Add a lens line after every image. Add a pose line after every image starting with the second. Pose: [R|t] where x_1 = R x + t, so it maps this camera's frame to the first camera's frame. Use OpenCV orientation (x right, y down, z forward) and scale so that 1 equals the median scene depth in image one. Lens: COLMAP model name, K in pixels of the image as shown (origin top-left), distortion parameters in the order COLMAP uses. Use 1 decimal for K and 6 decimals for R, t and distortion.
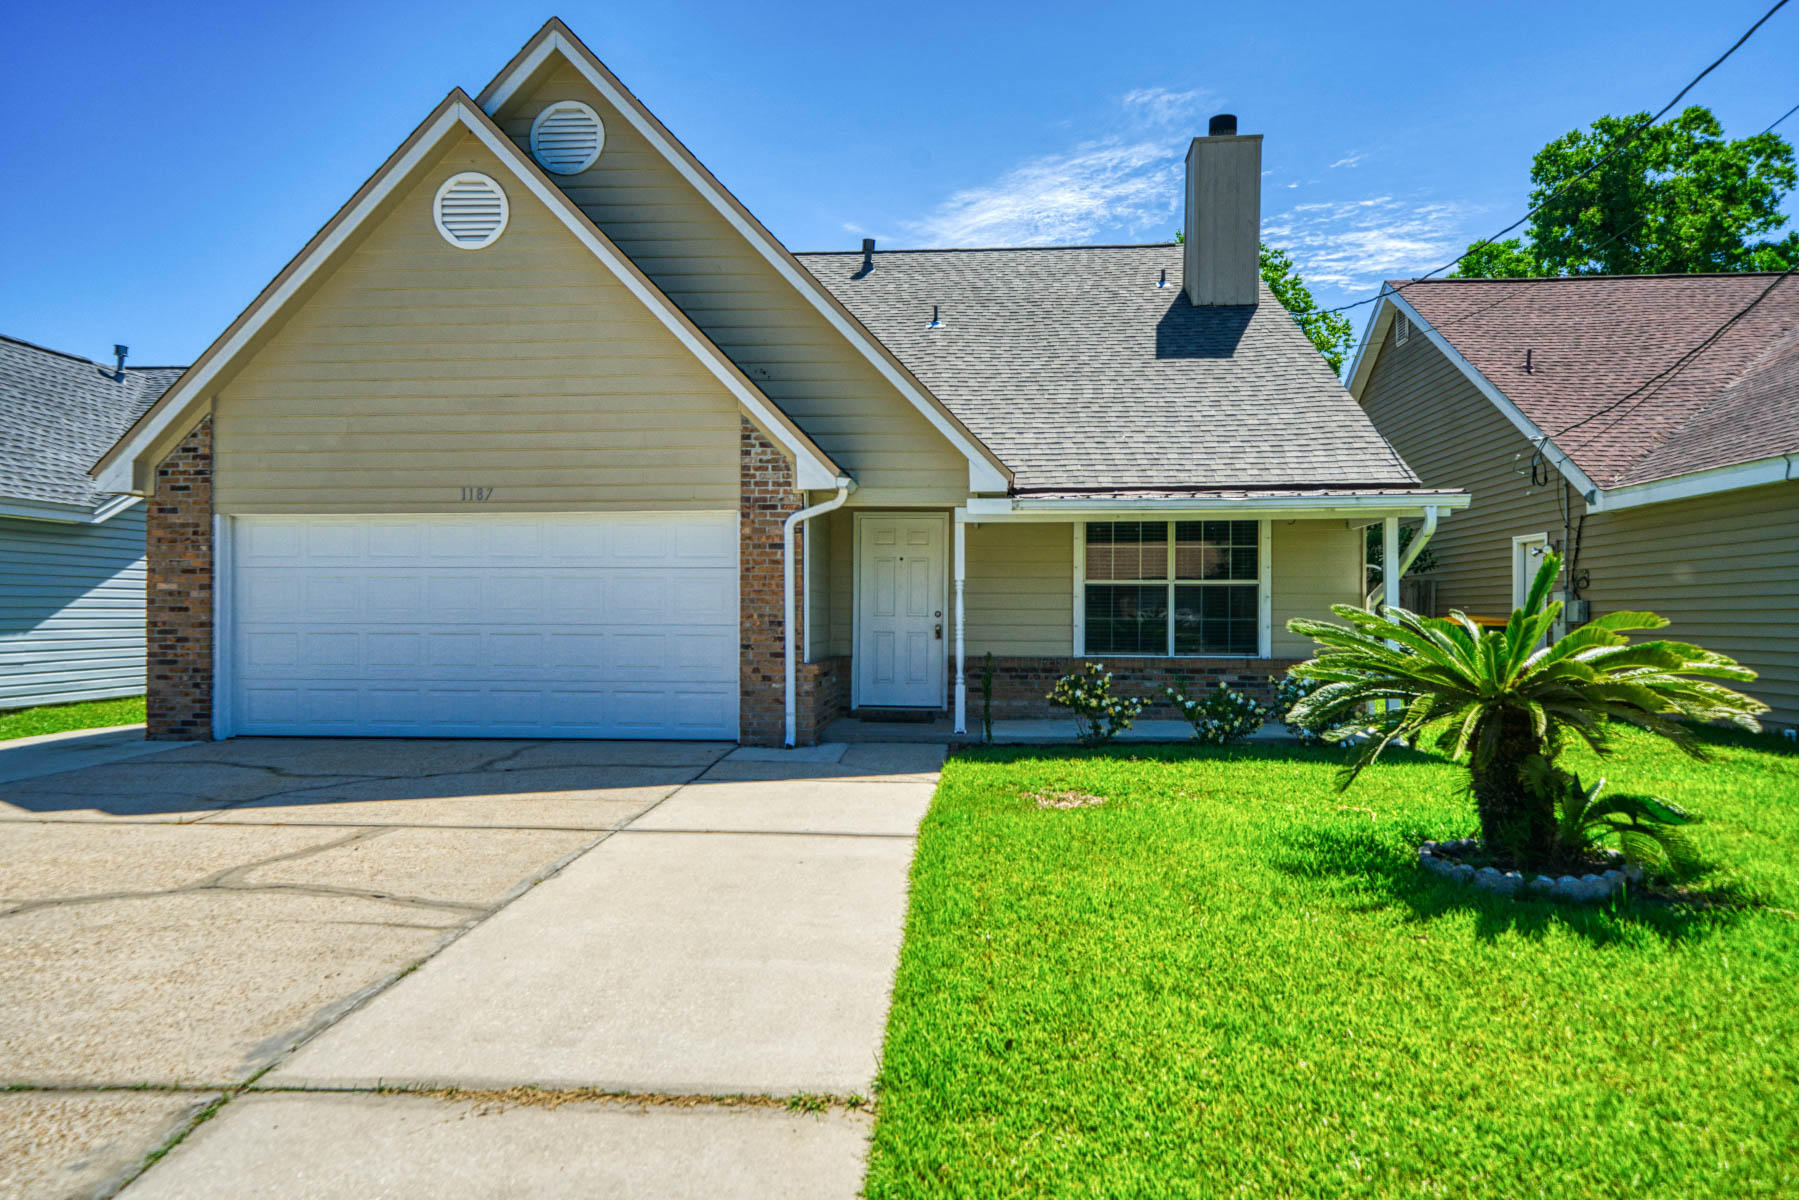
lens RADIAL K [[1148.5, 0, 900.5], [0, 1148.5, 594.3], [0, 0, 1]] dist [0.036266, 0.004397]
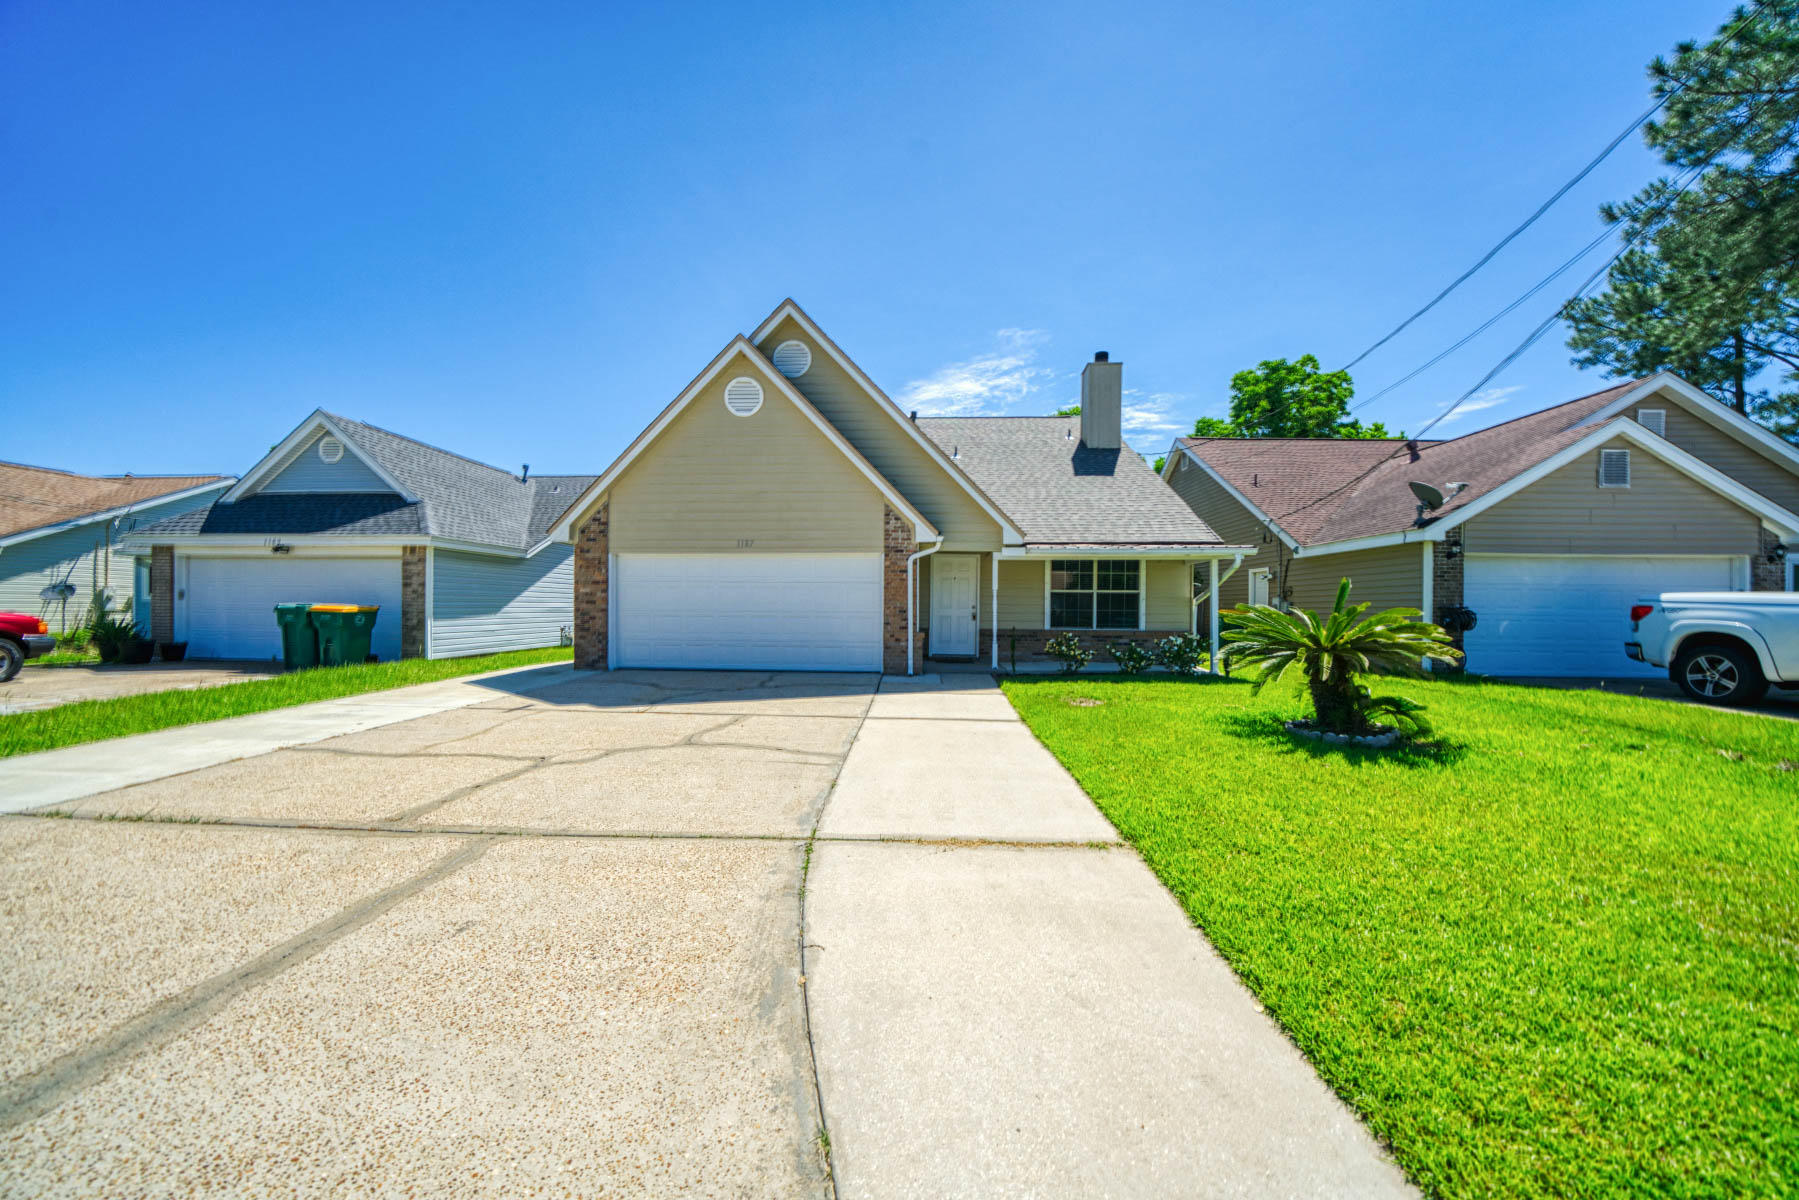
lens RADIAL K [[611.0, 0, 898.6], [0, 611.0, 602.0], [0, 0, 1]] dist [-0.021283, 0.000001]
pose [[0.999481, 0.005463, 0.031746, -0.143380], [-0.005844, 0.999912, 0.011896, -0.002806], [-0.031678, -0.012075, 0.999425, -0.023393]]
